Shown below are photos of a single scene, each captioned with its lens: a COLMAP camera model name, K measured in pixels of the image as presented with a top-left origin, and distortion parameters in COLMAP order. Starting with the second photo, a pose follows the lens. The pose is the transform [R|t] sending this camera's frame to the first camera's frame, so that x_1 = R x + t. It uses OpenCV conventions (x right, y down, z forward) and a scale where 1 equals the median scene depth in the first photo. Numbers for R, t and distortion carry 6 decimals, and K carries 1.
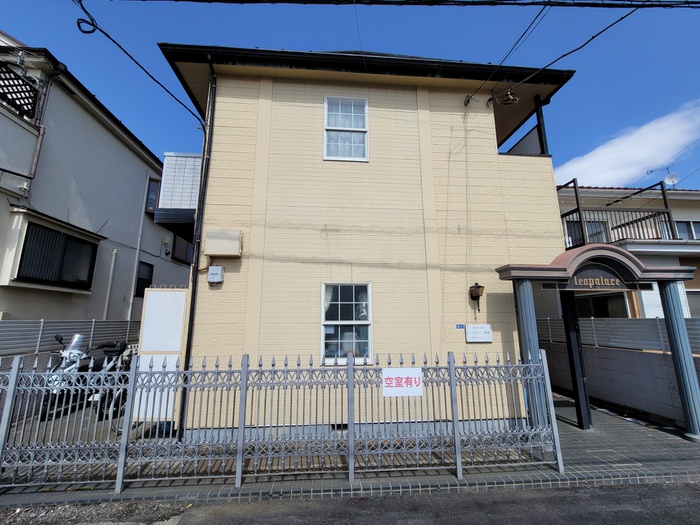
lens RADIAL K [[289.3, 0, 347.3], [0, 289.3, 263.5], [0, 0, 1]] dist [-0.006902, 0.000874]
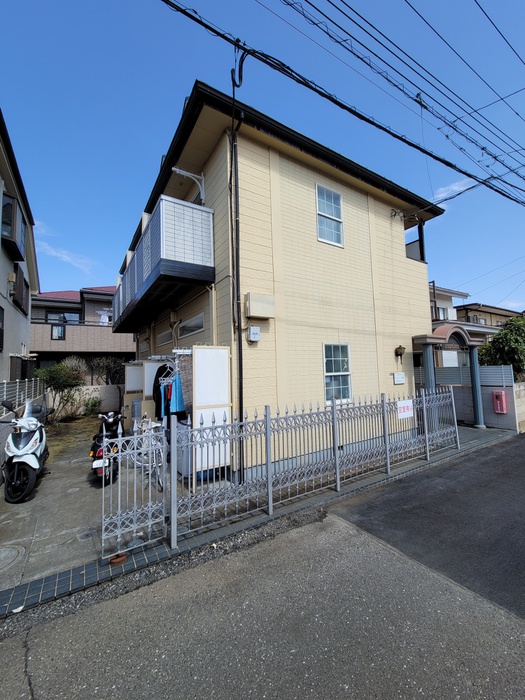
lens RADIAL K [[289.3, 0, 262.8], [0, 289.3, 347.3], [0, 0, 1]] dist [-0.006902, 0.000874]
pose [[0.885798, 0.014271, 0.463852, -0.895038], [-0.061381, 0.994348, 0.086625, -0.009431], [-0.459994, -0.105204, 0.881667, 0.003799]]
